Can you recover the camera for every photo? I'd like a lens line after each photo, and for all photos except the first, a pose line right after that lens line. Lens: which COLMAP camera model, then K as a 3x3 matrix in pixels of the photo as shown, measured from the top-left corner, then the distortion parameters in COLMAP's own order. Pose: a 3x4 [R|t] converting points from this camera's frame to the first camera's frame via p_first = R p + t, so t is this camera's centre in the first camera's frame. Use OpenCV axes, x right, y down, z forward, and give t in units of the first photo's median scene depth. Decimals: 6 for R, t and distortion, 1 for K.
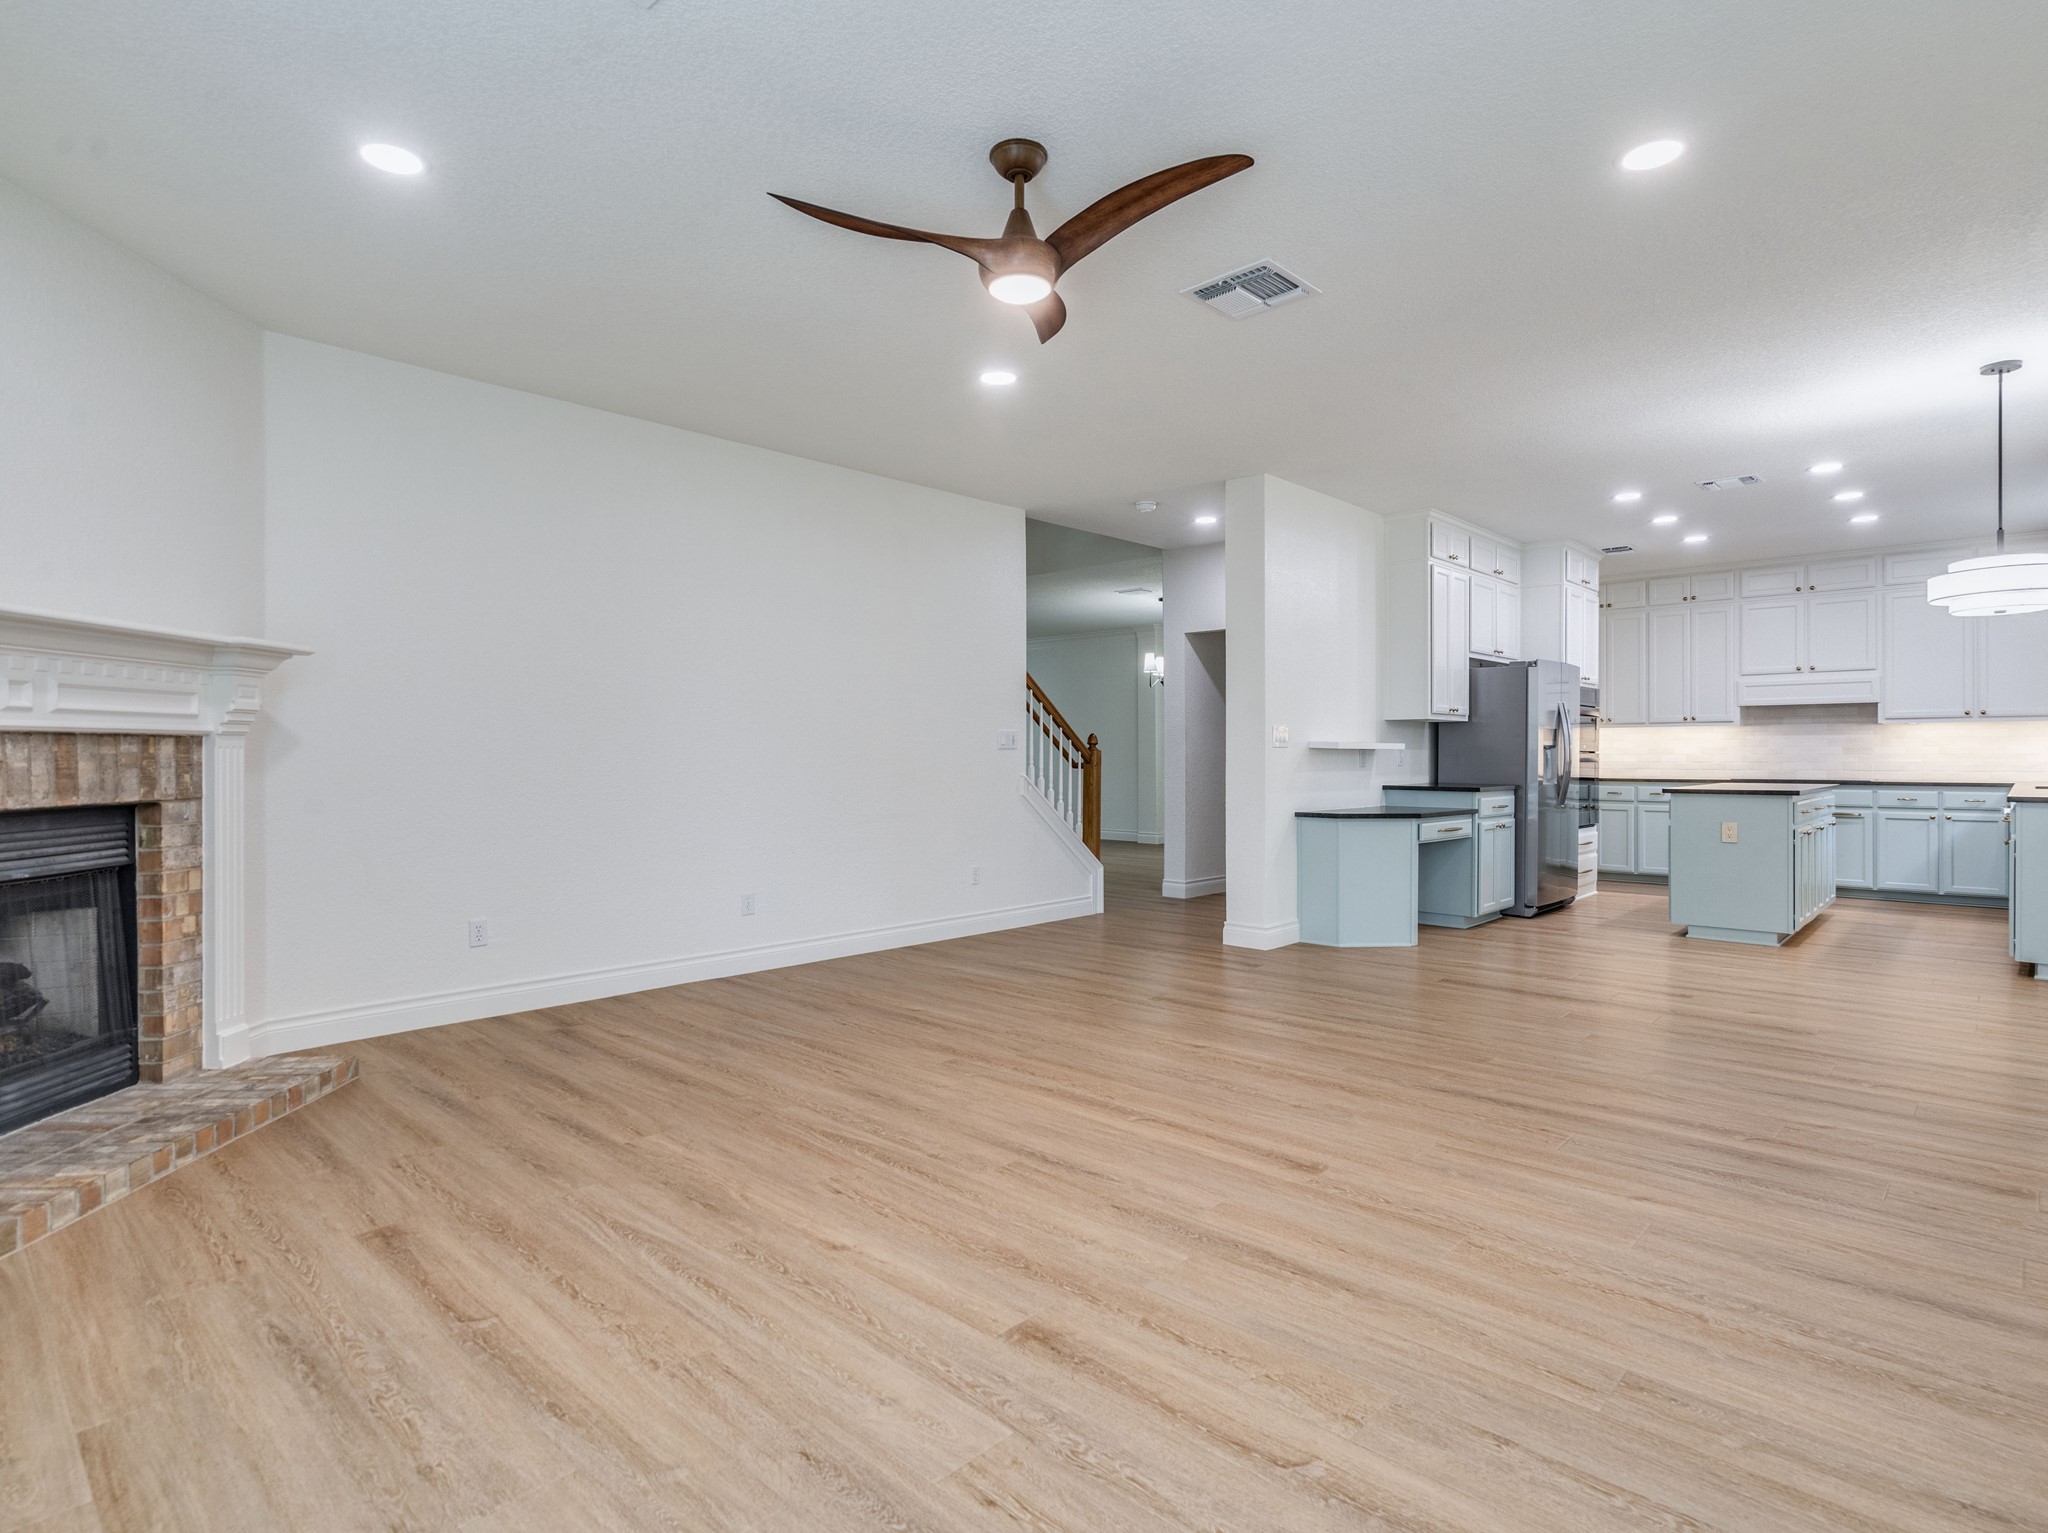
lens RADIAL K [[1071.4, 0, 1005.6], [0, 1071.4, 756.8], [0, 0, 1]] dist [-0.002627, 0.002722]
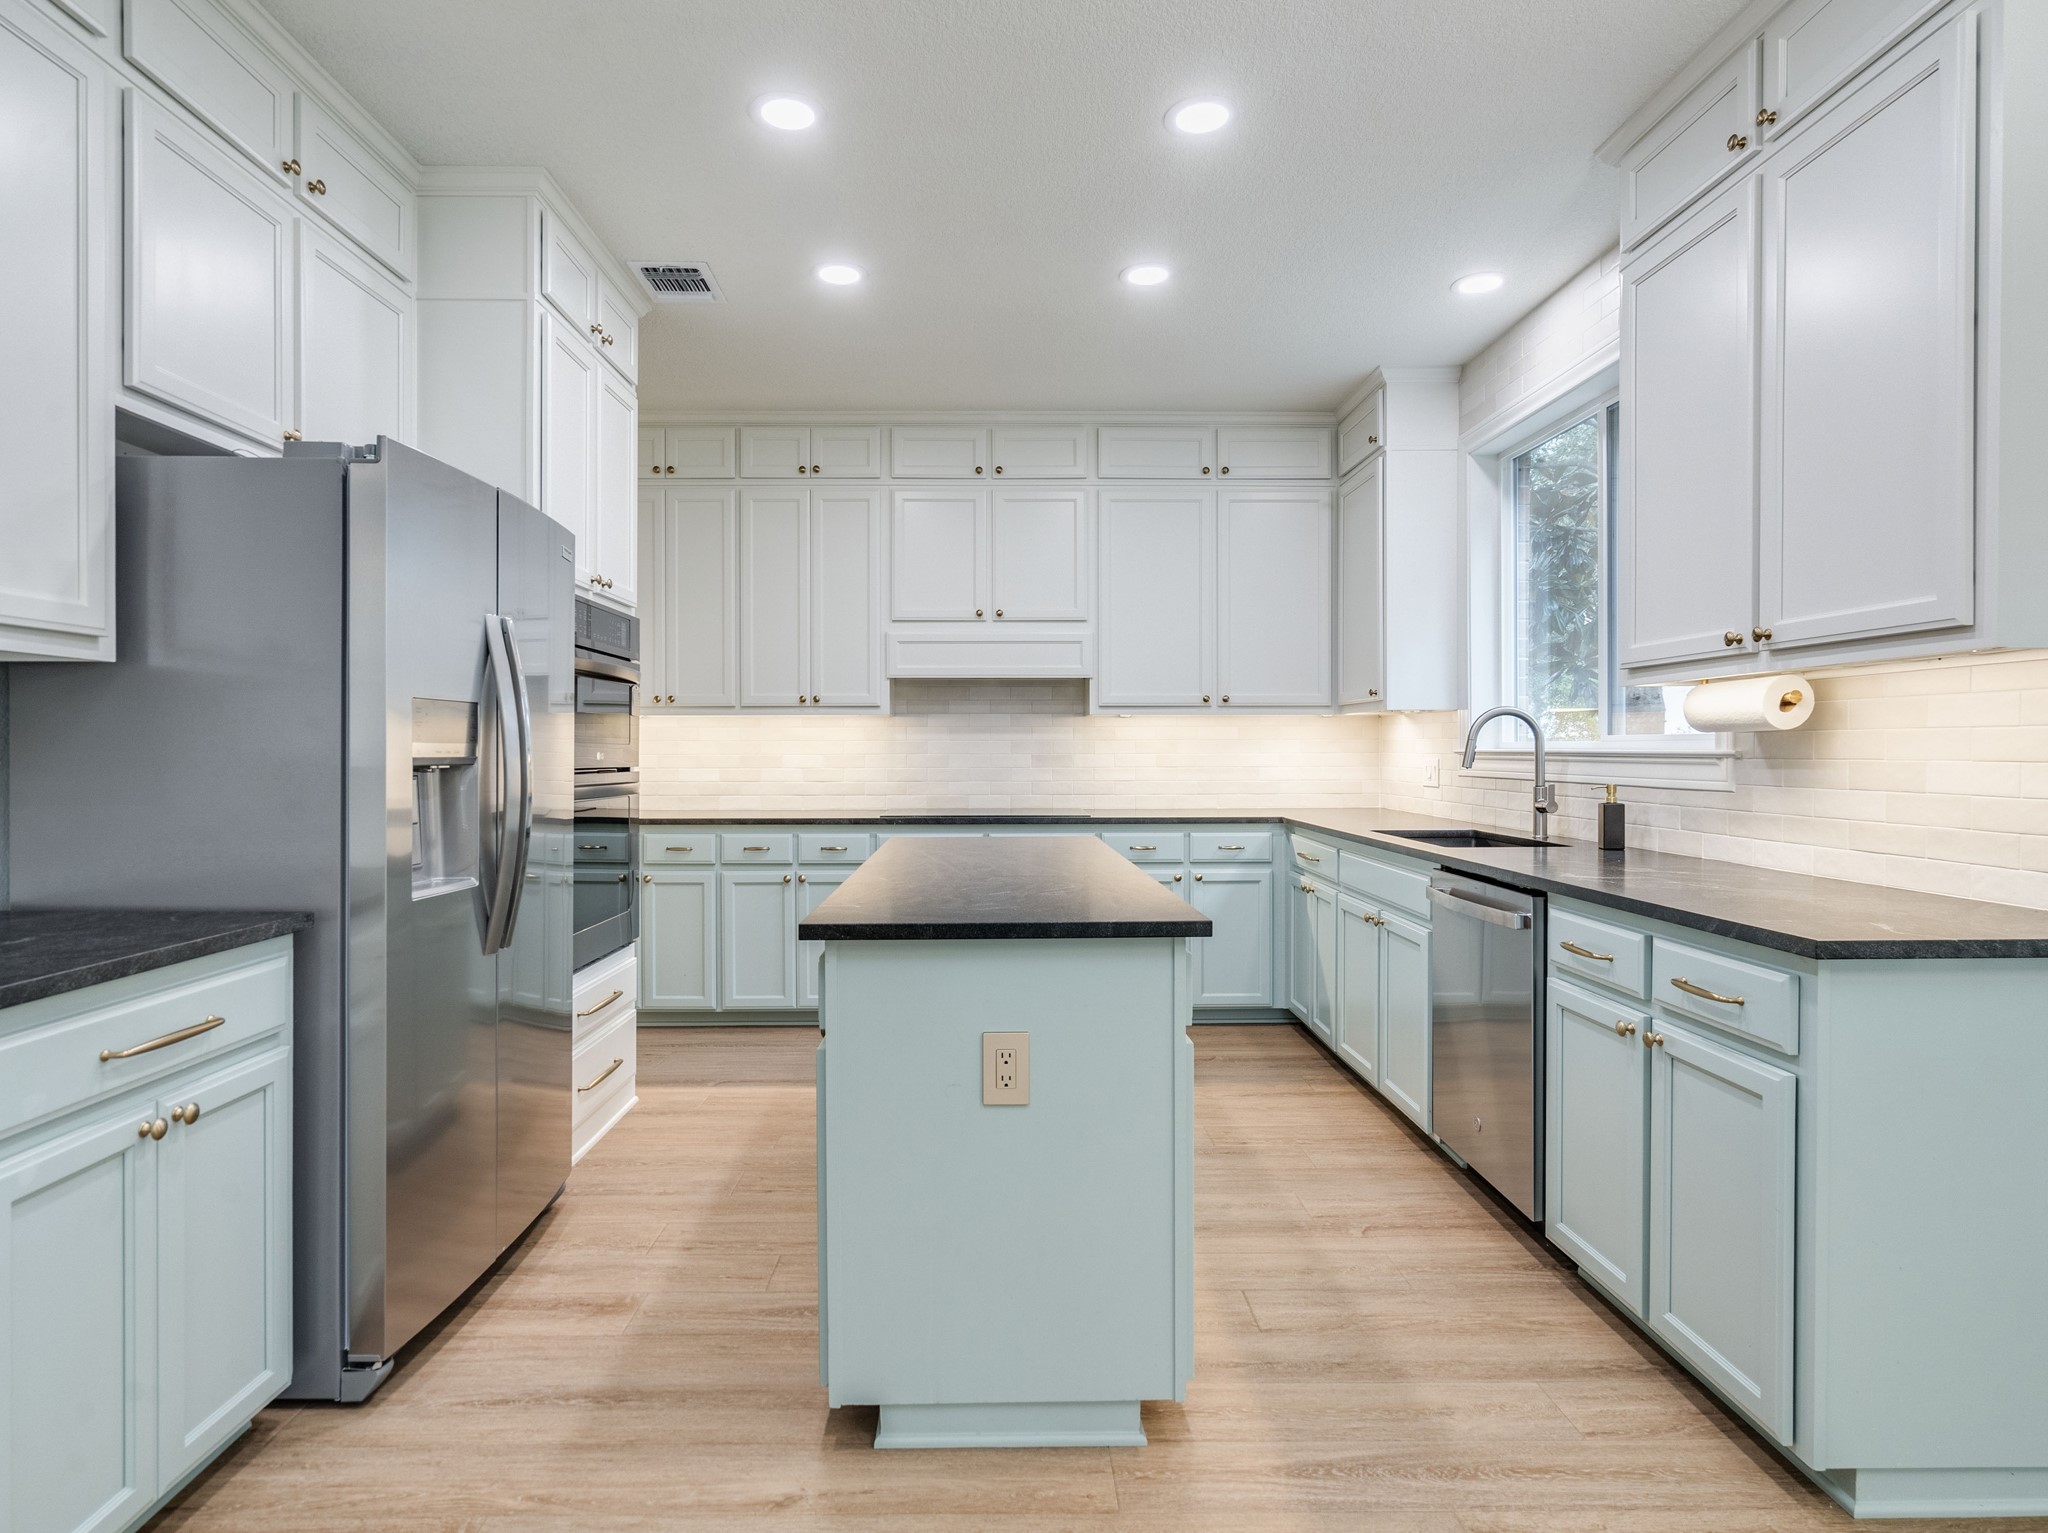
lens RADIAL K [[1071.4, 0, 1010.3], [0, 1071.4, 755.9], [0, 0, 1]] dist [-0.002627, 0.002722]
pose [[0.702541, -0.004777, 0.711627, 0.428402], [0.001839, 0.999986, 0.004898, -0.013282], [-0.711640, -0.002132, 0.702541, 0.719477]]
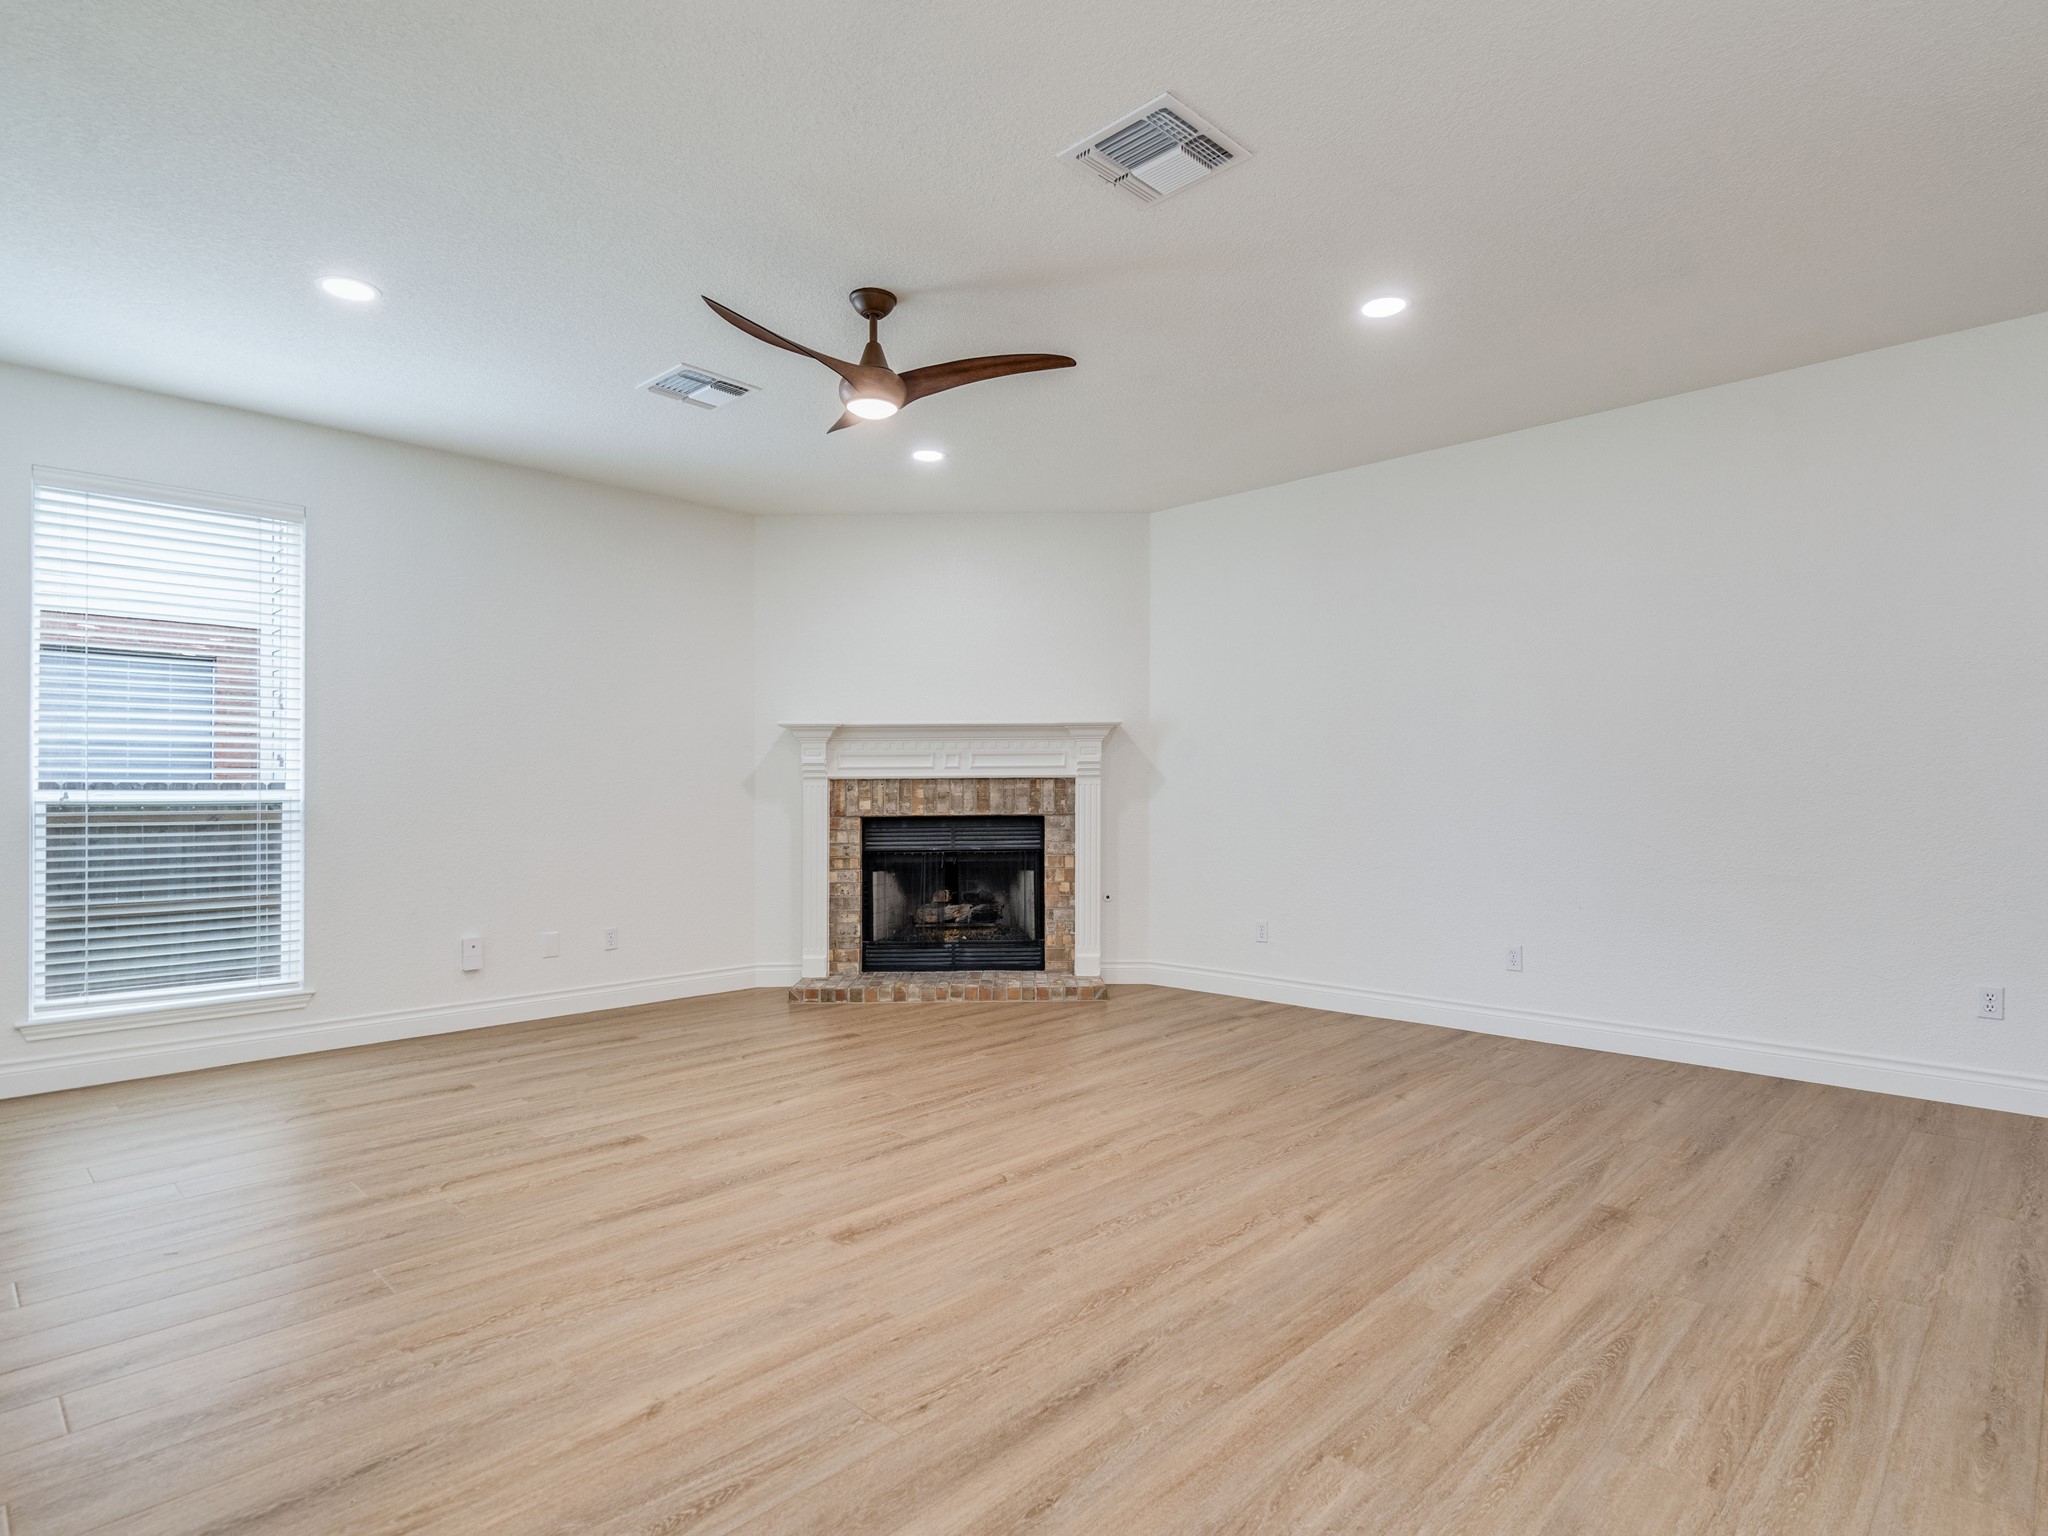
lens RADIAL K [[1071.4, 0, 1006.6], [0, 1071.4, 766.1], [0, 0, 1]] dist [-0.002627, 0.002722]
pose [[-0.009196, -0.022780, -0.999698, 1.017833], [0.004451, 0.999730, -0.022821, 0.000533], [0.999948, -0.004660, -0.009092, 0.962528]]
